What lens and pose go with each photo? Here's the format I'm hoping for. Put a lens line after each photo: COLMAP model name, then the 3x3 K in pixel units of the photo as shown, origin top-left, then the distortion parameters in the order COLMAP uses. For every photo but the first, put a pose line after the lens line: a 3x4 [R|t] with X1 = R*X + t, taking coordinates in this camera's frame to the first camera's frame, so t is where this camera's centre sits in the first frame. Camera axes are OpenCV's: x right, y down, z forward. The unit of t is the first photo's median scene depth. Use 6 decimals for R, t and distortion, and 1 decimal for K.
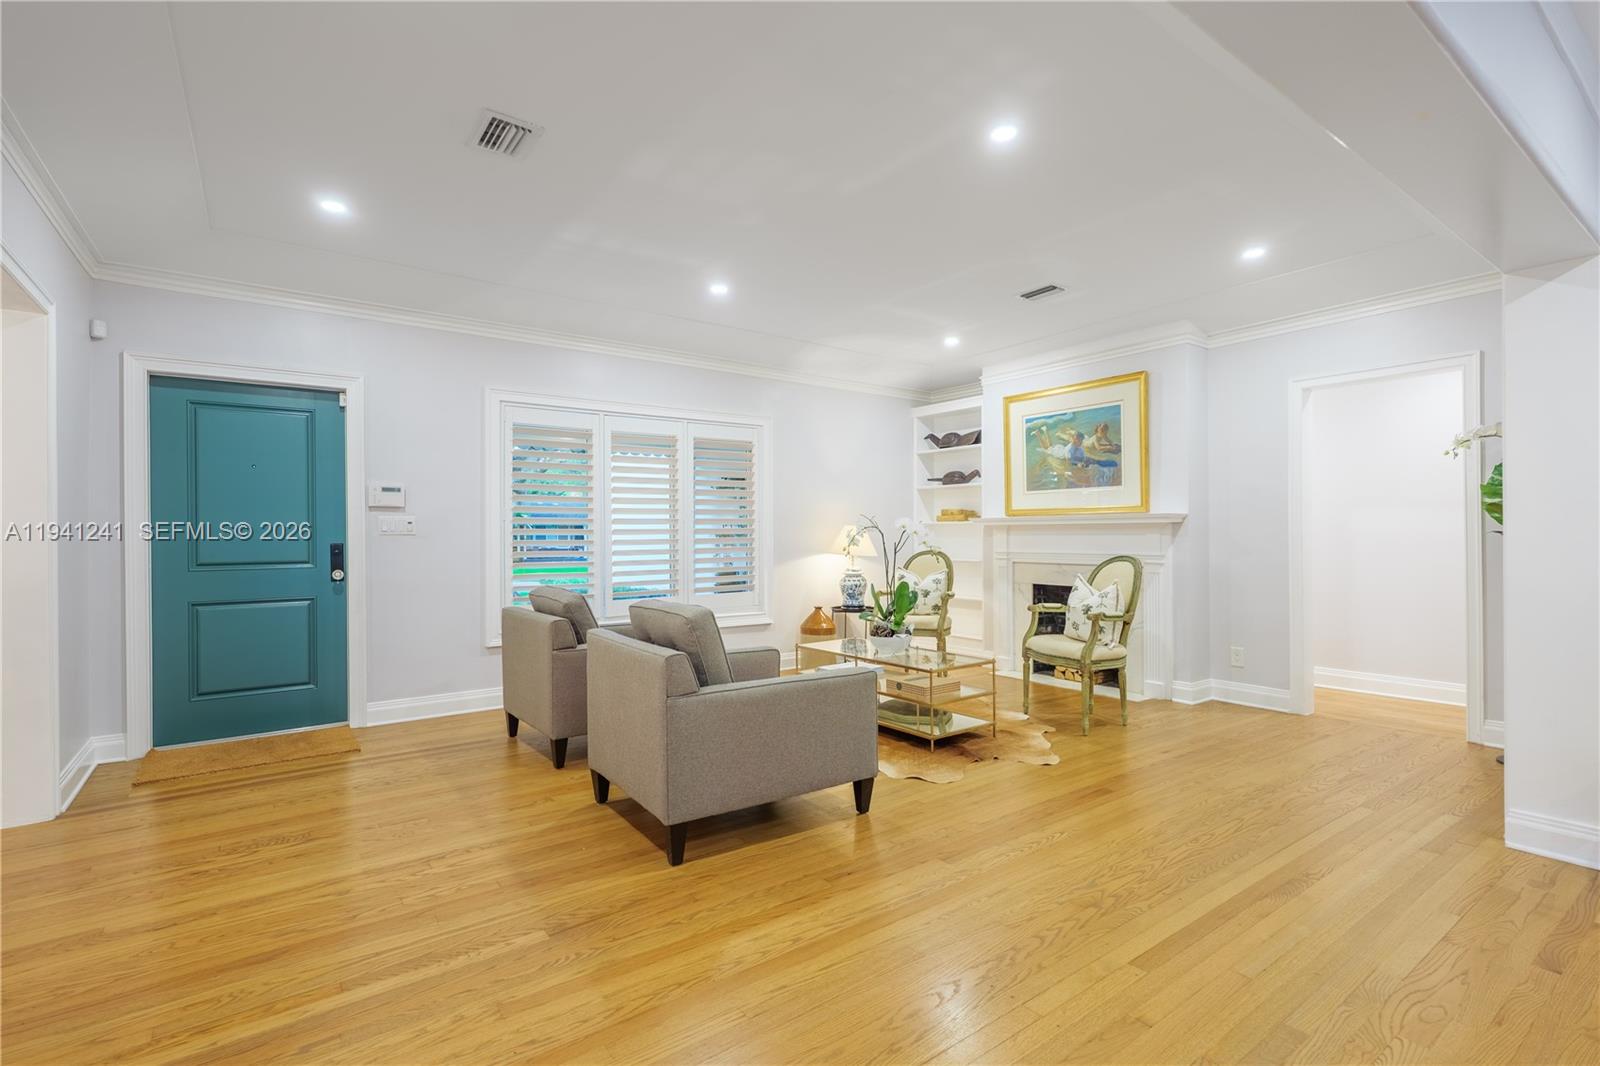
lens RADIAL K [[744.9, 0, 800.0], [0, 744.9, 533.0], [0, 0, 1]] dist [0.001847, 0.000295]
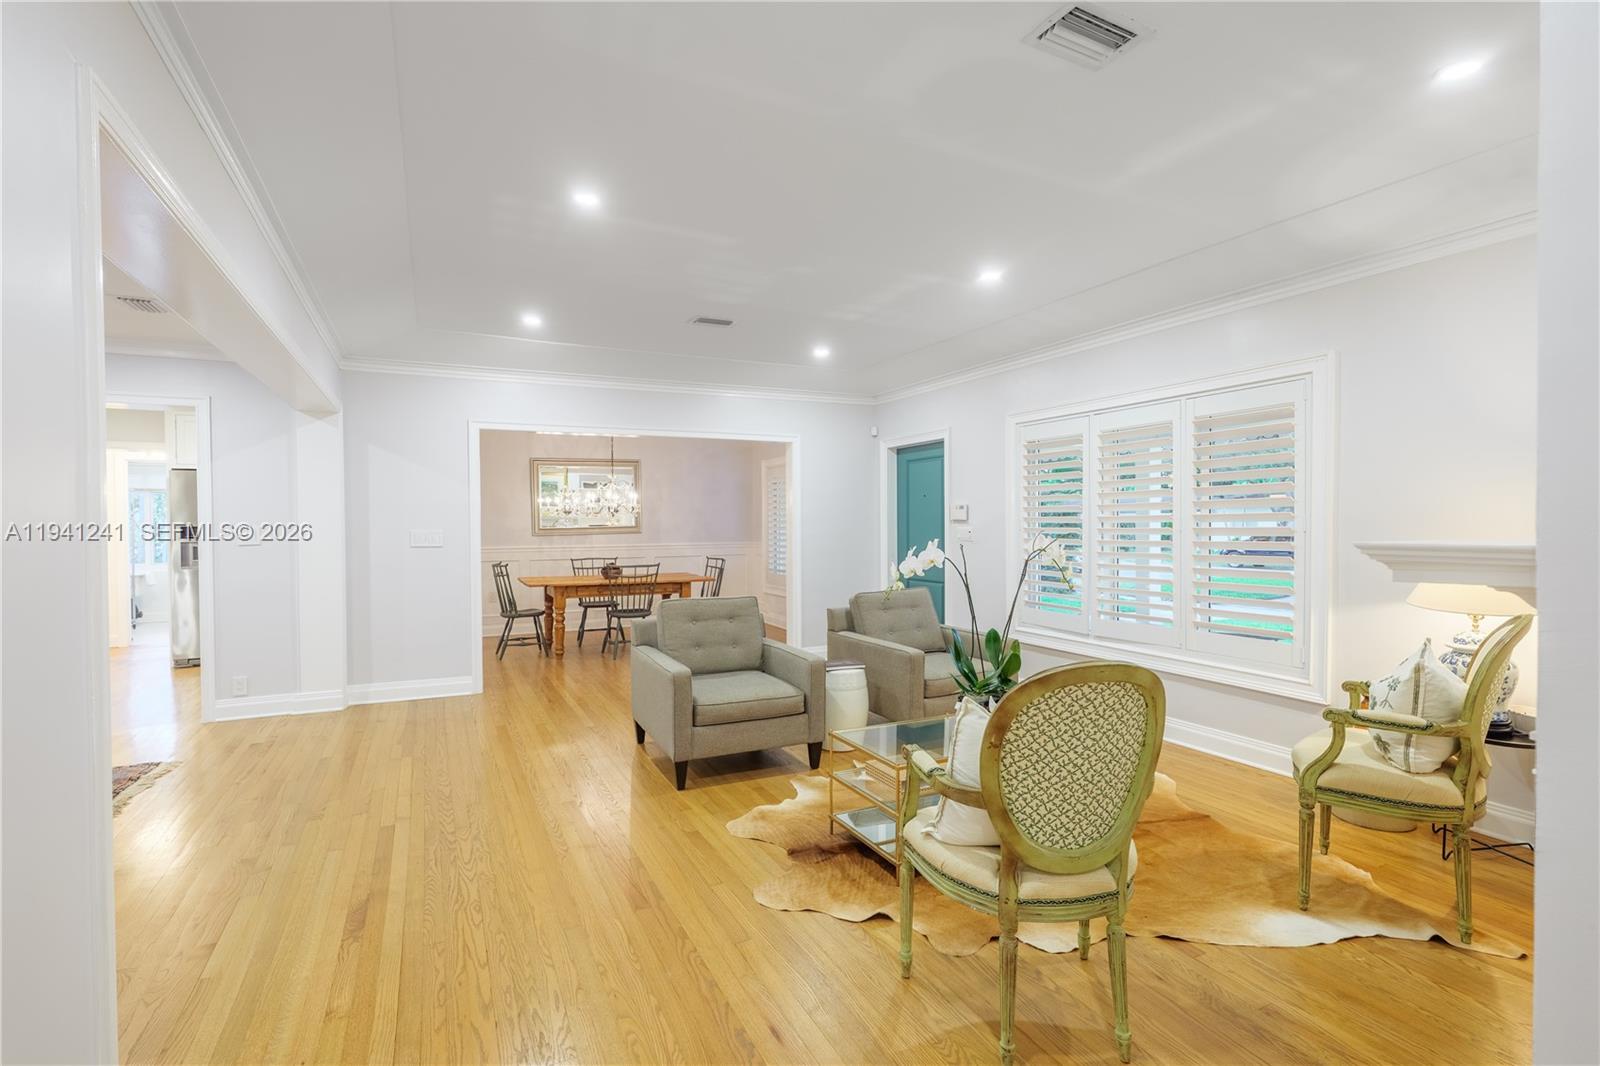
lens RADIAL K [[748.9, 0, 800.0], [0, 748.9, 533.0], [0, 0, 1]] dist [0.014679, 0.000036]
pose [[-0.170004, 0.023274, -0.985168, 1.385636], [0.008538, 0.999718, 0.022144, -0.072625], [0.985406, -0.004647, -0.170155, 1.568902]]
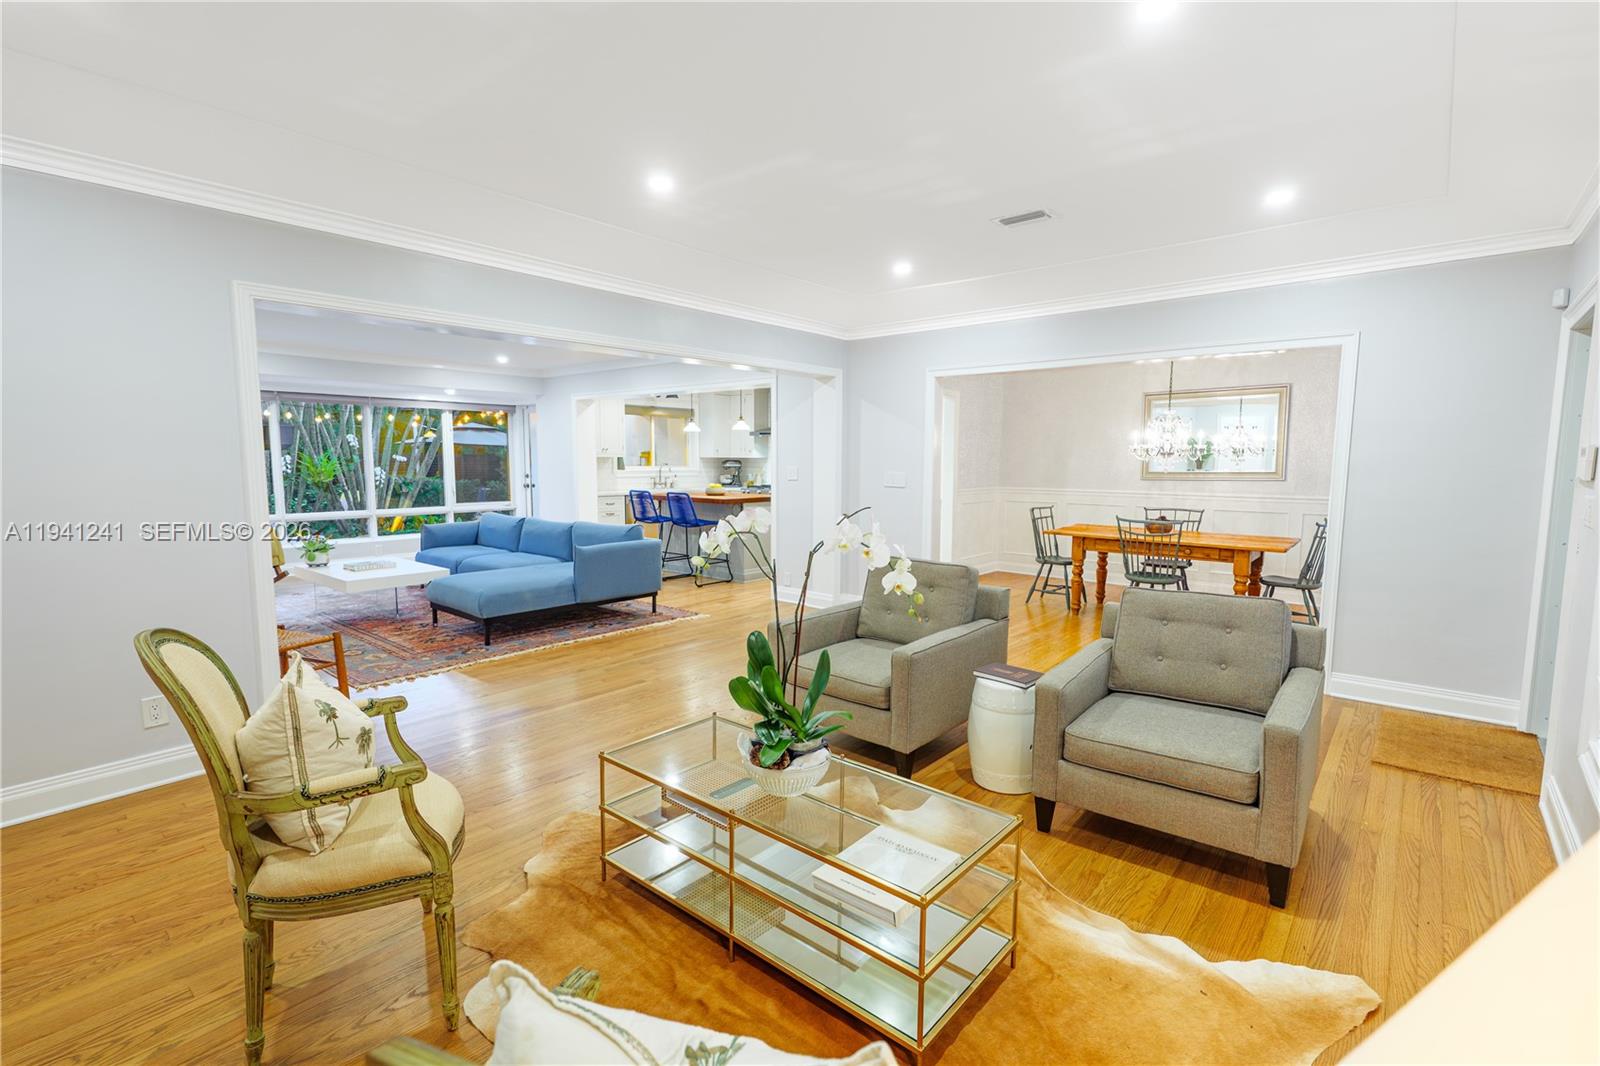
lens RADIAL K [[748.9, 0, 800.0], [0, 748.9, 533.0], [0, 0, 1]] dist [0.014679, 0.000036]
pose [[-0.972932, 0.025620, -0.229665, 0.362347], [0.002233, 0.994831, 0.101516, -0.094291], [0.231079, 0.098256, -0.967961, 2.427158]]
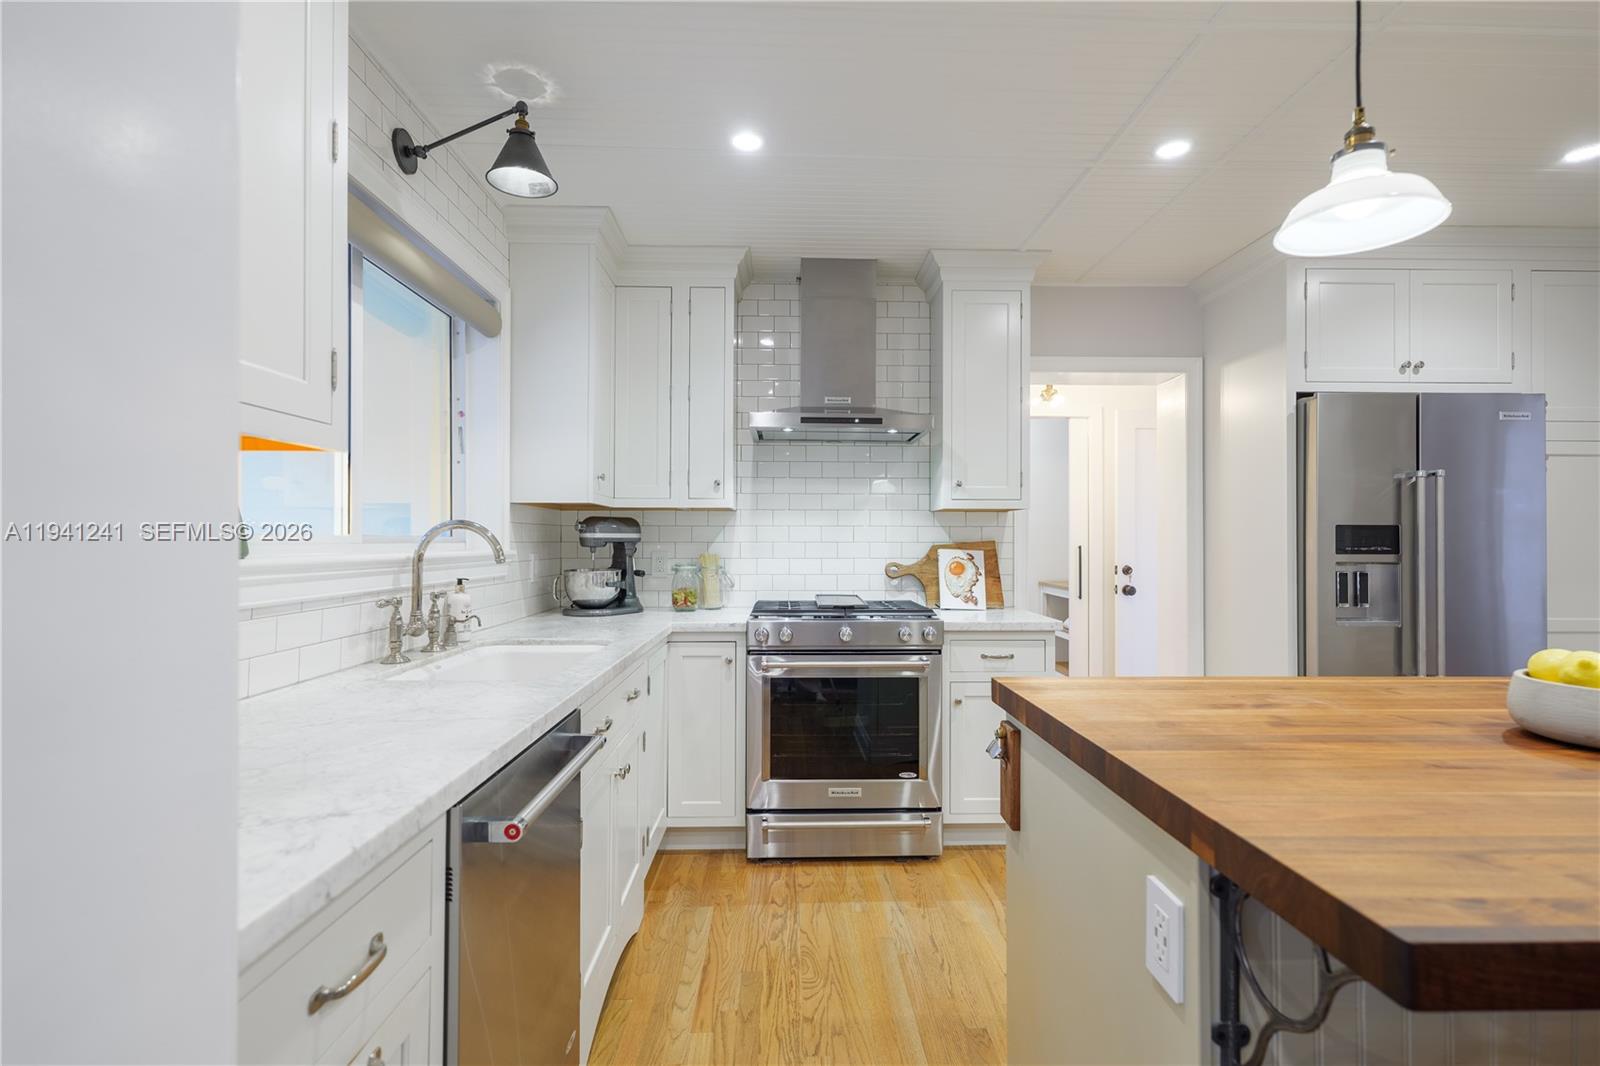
lens RADIAL K [[748.7, 0, 800.0], [0, 748.7, 533.0], [0, 0, 1]] dist [-0.000226, 0.005122]
pose [[-0.568699, -0.003716, -0.822537, 0.554354], [0.004309, 0.999963, -0.007496, -0.038993], [0.822534, -0.007807, -0.568662, -0.916154]]
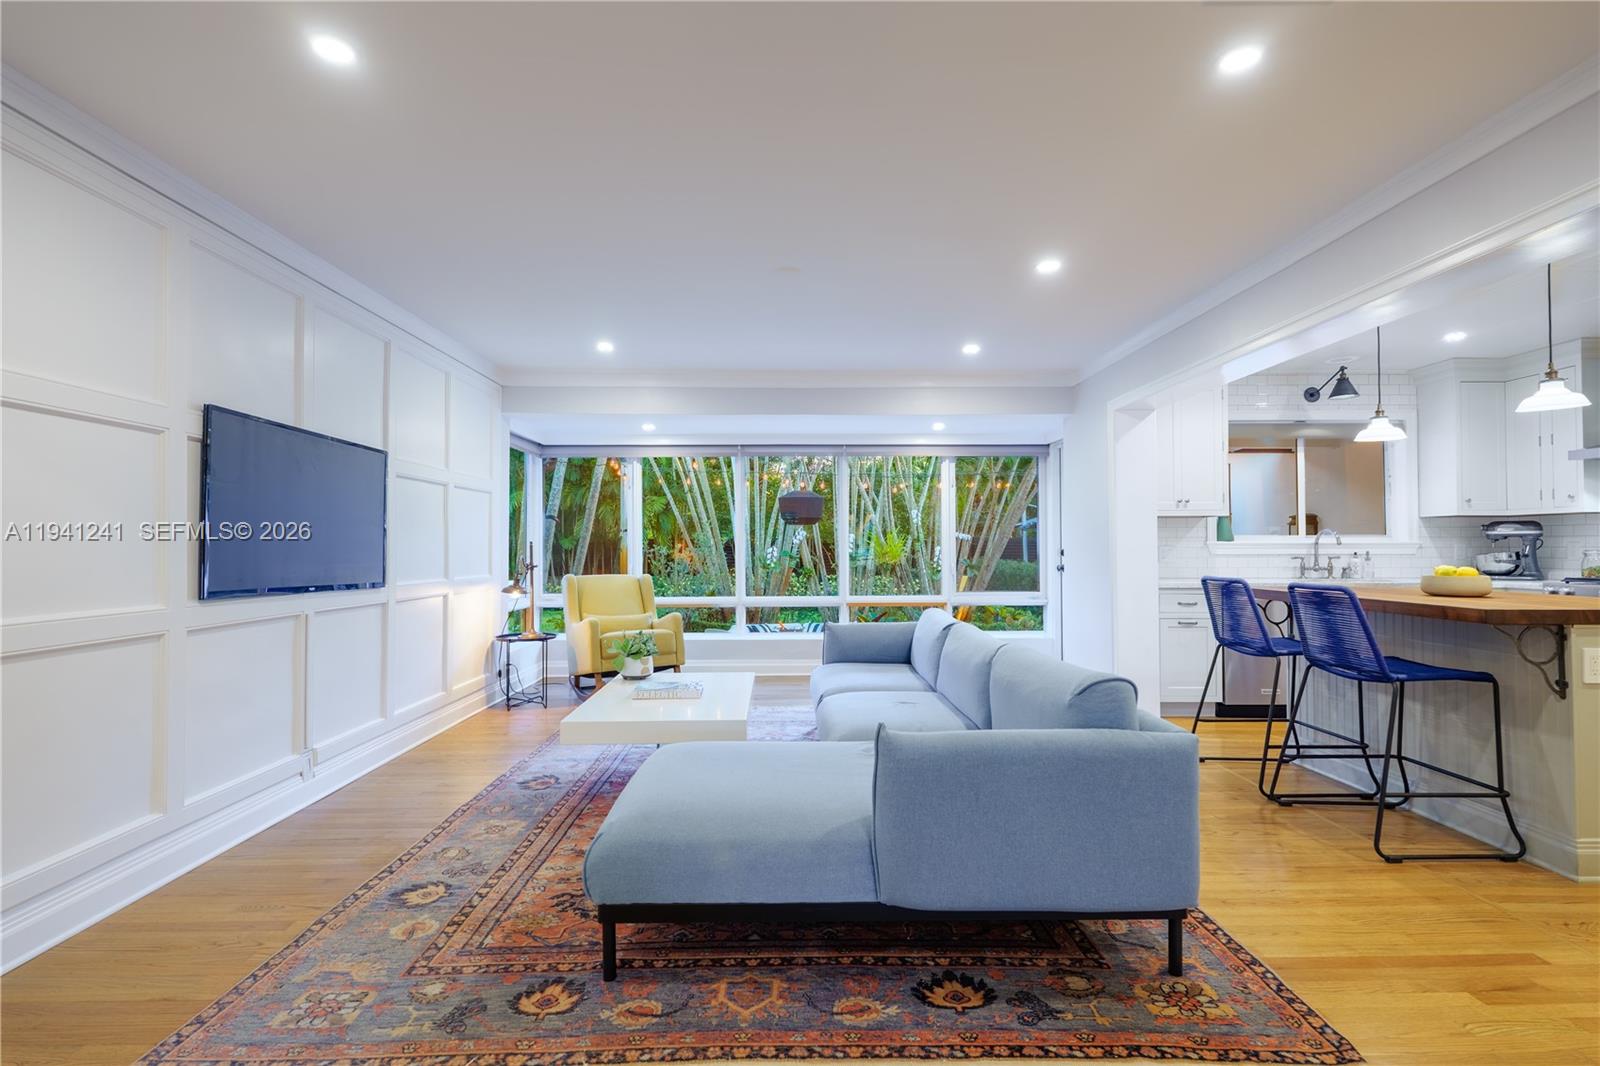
lens RADIAL K [[748.7, 0, 800.0], [0, 748.7, 533.0], [0, 0, 1]] dist [-0.000226, 0.005122]
pose [[-0.818576, 0.019896, 0.574053, 0.141757], [0.007000, 0.999671, -0.024667, -0.008268], [-0.574355, -0.016174, -0.818446, 0.818605]]
